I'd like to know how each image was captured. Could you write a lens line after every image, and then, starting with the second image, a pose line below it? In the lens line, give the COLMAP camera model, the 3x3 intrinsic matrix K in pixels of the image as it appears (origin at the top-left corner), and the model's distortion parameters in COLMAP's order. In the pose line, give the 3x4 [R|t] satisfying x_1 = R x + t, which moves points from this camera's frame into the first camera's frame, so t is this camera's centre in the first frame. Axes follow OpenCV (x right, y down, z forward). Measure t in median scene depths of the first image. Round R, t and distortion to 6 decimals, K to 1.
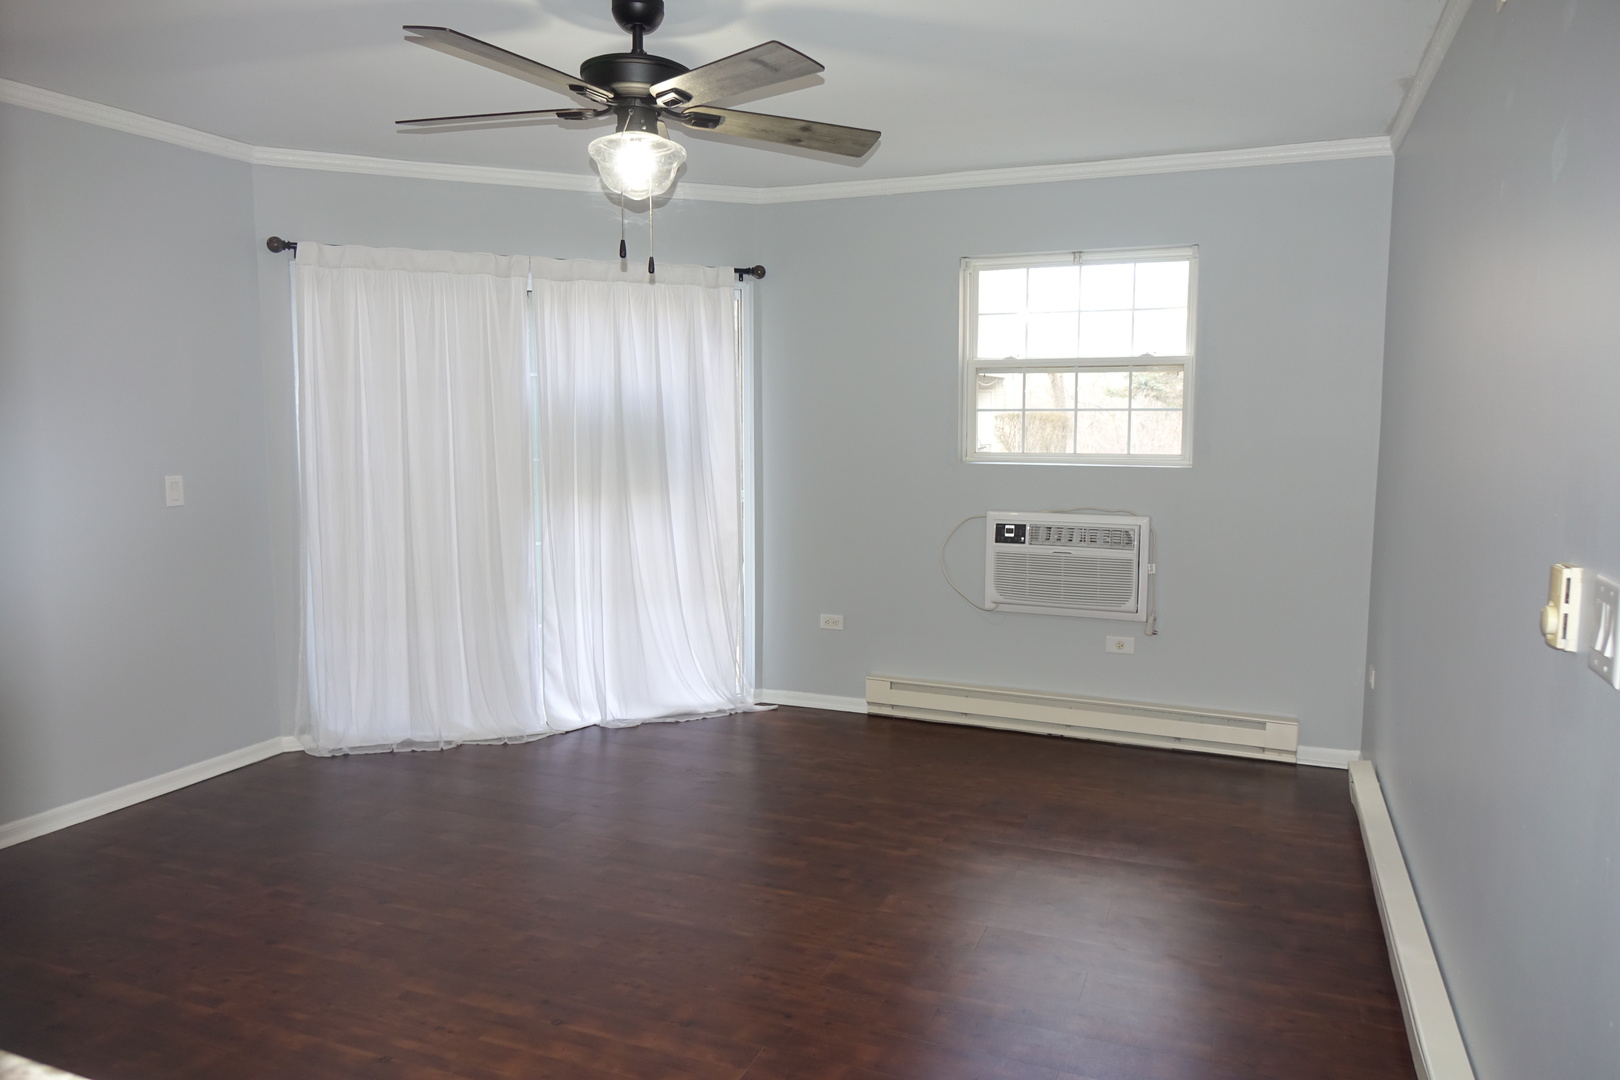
lens RADIAL K [[1105.7, 0, 812.8], [0, 1105.7, 538.6], [0, 0, 1]] dist [-0.009614, 0.005345]
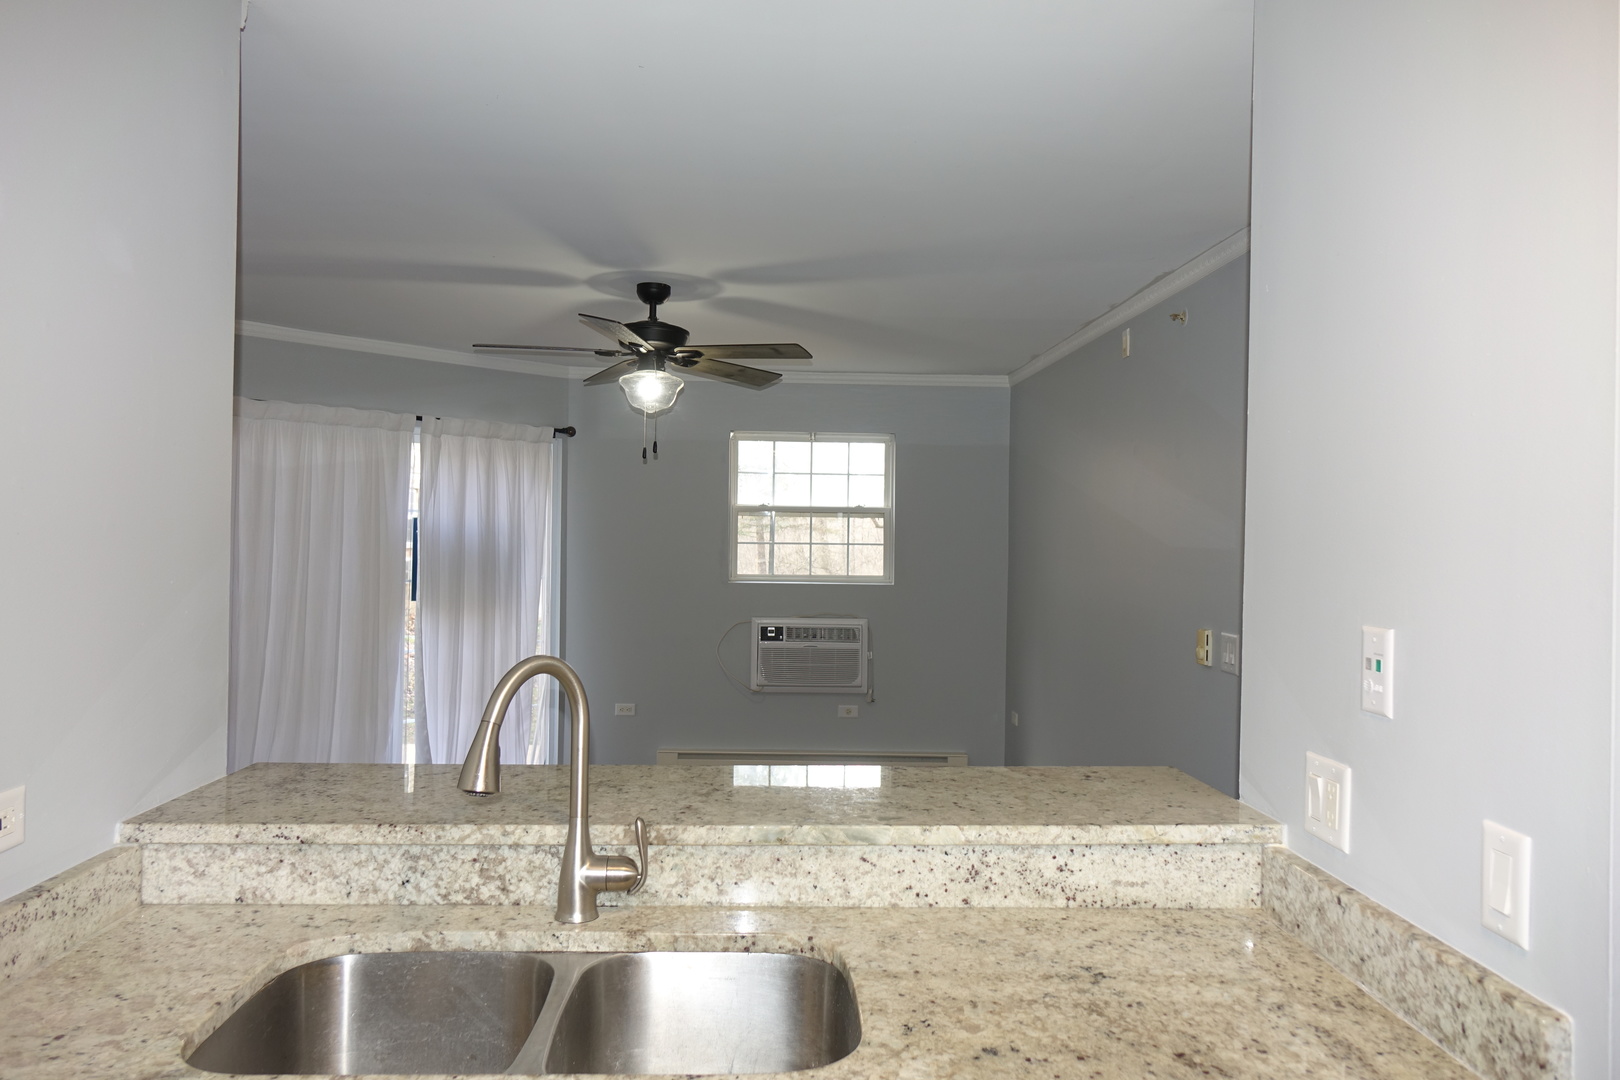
lens RADIAL K [[1105.7, 0, 810.0], [0, 1105.7, 544.5], [0, 0, 1]] dist [-0.009614, 0.005345]
pose [[0.906369, 0.008228, 0.422406, -0.374815], [0.032264, 0.995543, -0.088622, 0.008837], [-0.421253, 0.093953, 0.902064, -0.273843]]
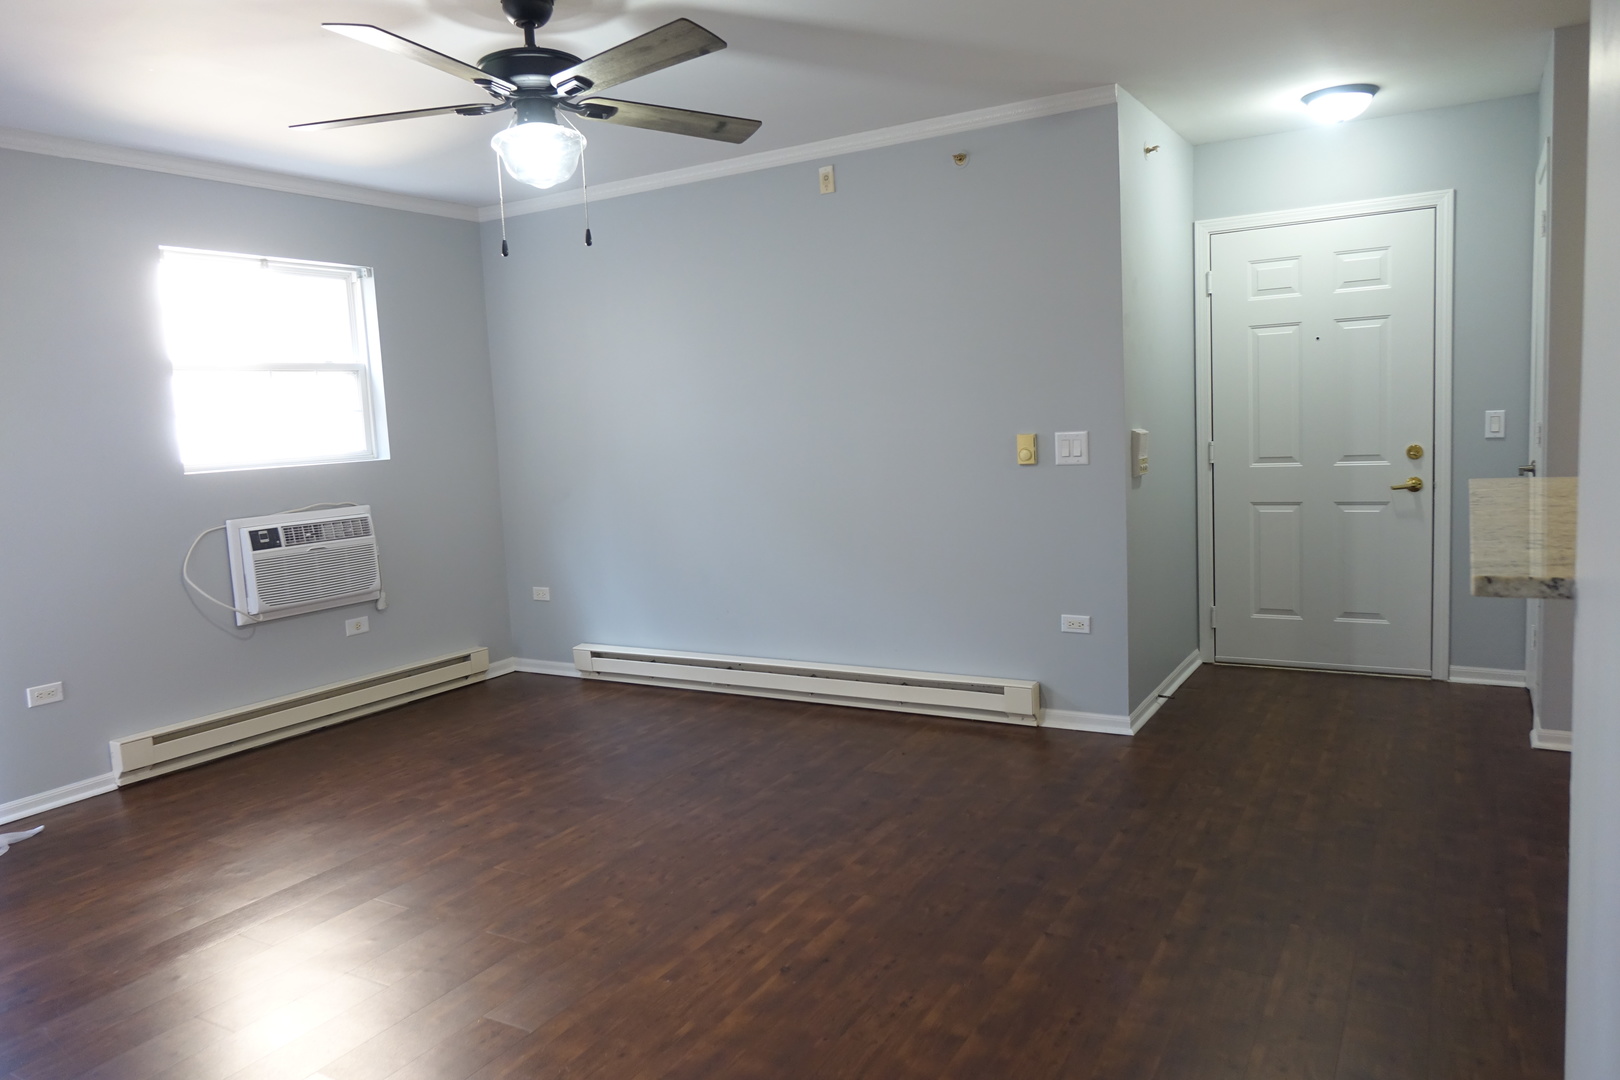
lens RADIAL K [[1105.7, 0, 804.2], [0, 1105.7, 543.5], [0, 0, 1]] dist [-0.009614, 0.005345]
pose [[0.146320, -0.124744, 0.981341, -0.748762], [0.157142, 0.982352, 0.101442, -0.026289], [-0.976676, 0.139367, 0.163341, 0.396903]]
